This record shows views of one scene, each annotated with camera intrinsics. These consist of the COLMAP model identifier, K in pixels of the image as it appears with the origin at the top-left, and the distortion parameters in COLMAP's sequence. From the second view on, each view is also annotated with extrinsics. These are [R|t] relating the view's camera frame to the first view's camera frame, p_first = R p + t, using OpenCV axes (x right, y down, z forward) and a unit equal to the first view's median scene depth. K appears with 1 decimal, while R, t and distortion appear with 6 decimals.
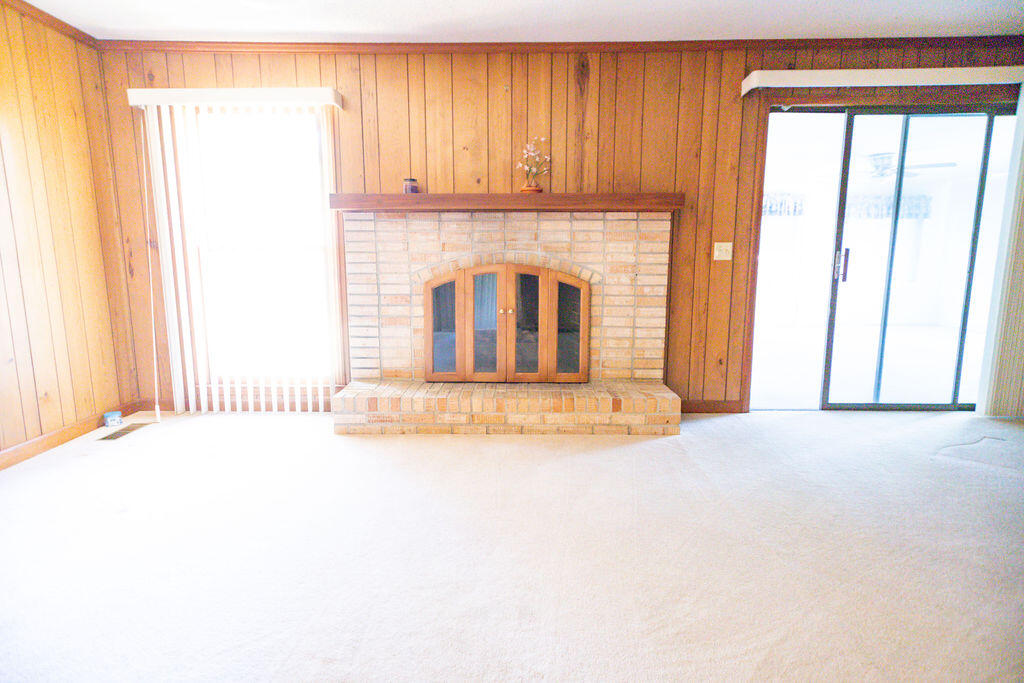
lens RADIAL K [[556.5, 0, 517.2], [0, 556.5, 340.2], [0, 0, 1]] dist [0.014645, 0.004163]
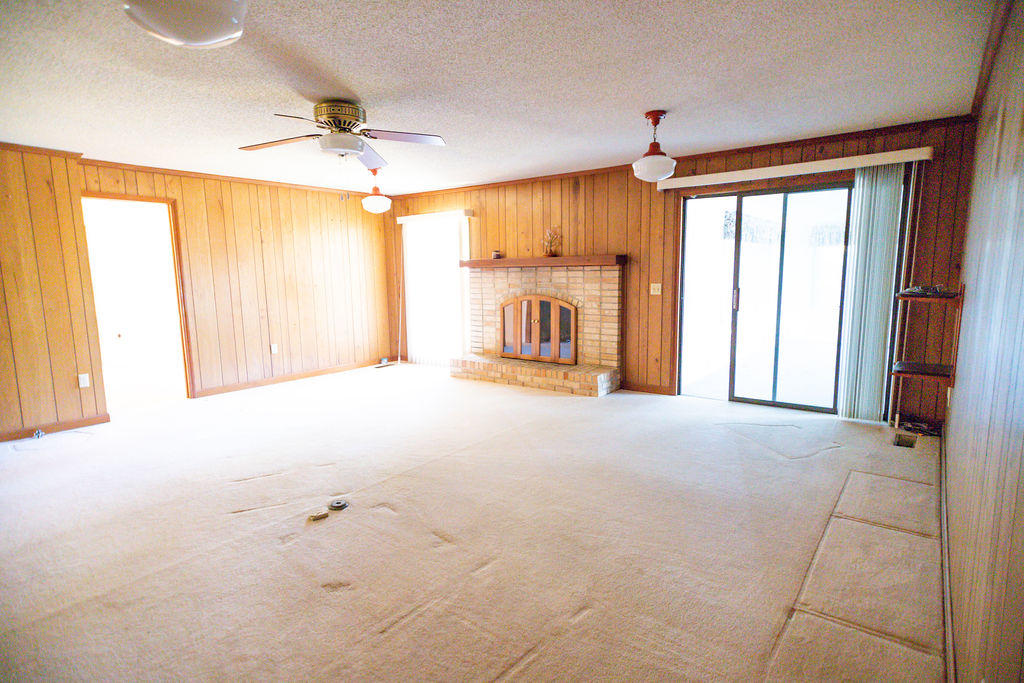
lens RADIAL K [[556.5, 0, 513.3], [0, 556.5, 340.0], [0, 0, 1]] dist [0.014645, 0.004163]
pose [[0.805507, 0.062337, -0.589298, 0.994849], [-0.073092, 0.997310, 0.005588, 0.003777], [0.588061, 0.038572, 0.807896, -0.502151]]
